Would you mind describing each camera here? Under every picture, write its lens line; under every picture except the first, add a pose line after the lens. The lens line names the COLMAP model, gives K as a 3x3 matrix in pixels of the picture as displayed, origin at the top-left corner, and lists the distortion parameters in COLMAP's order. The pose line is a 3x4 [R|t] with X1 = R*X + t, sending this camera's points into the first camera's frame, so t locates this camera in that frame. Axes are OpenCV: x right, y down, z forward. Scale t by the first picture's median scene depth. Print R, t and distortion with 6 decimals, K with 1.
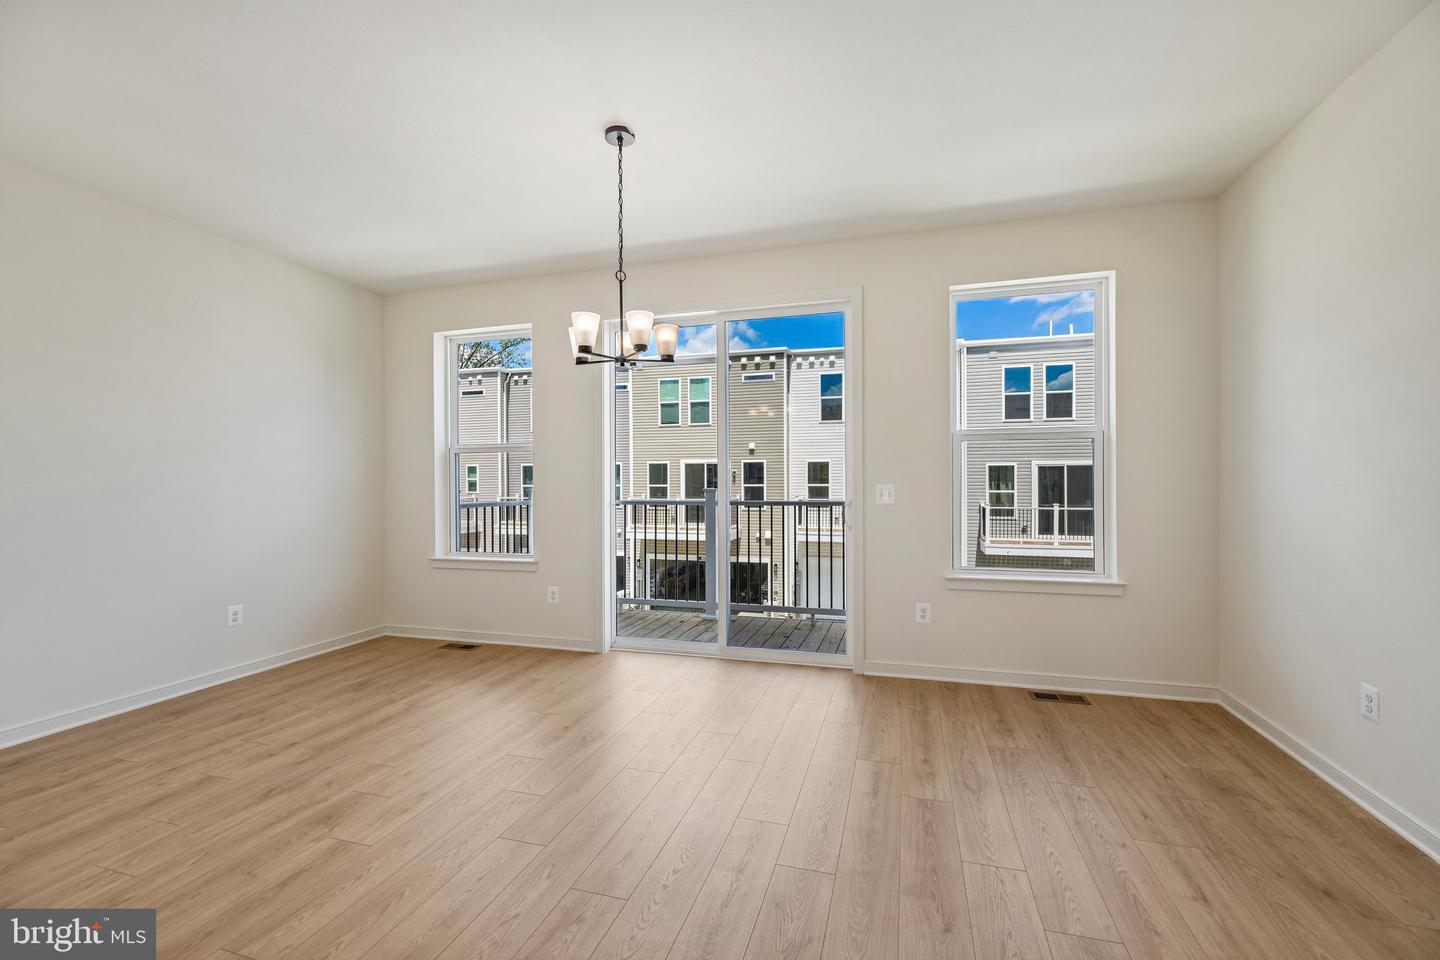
lens RADIAL K [[621.8, 0, 720.0], [0, 621.8, 480.0], [0, 0, 1]] dist [0.002837, -0.004494]
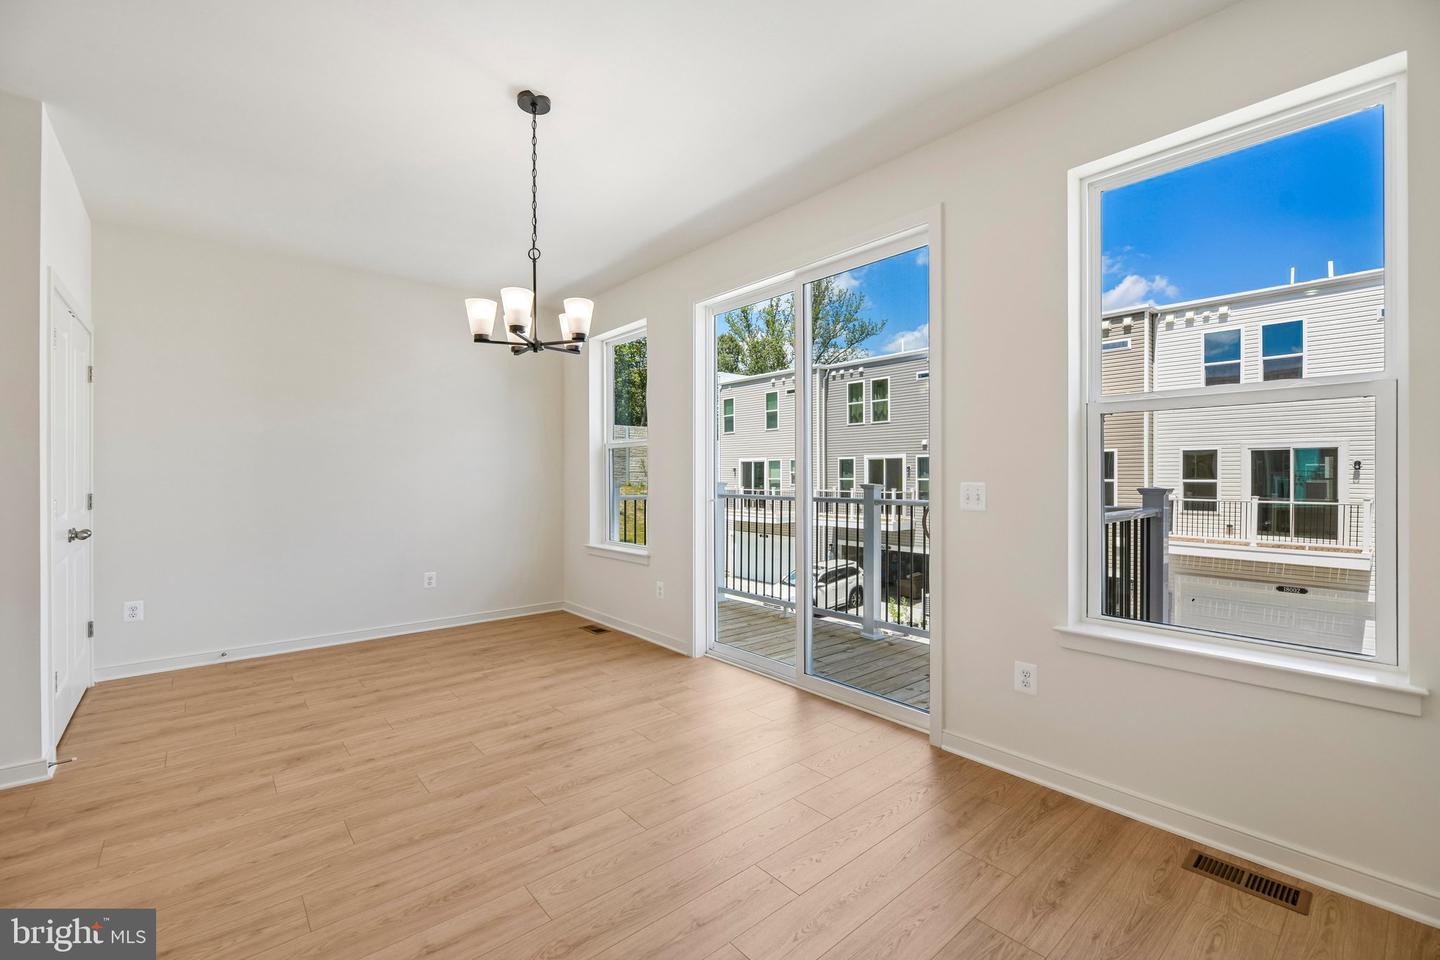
lens RADIAL K [[616.4, 0, 720.0], [0, 616.4, 480.0], [0, 0, 1]] dist [0.002668, -0.004727]
pose [[0.837580, 0.008161, -0.546254, 0.406241], [-0.001865, 0.999925, 0.012078, -0.003261], [0.546311, -0.009098, 0.837533, 0.273313]]
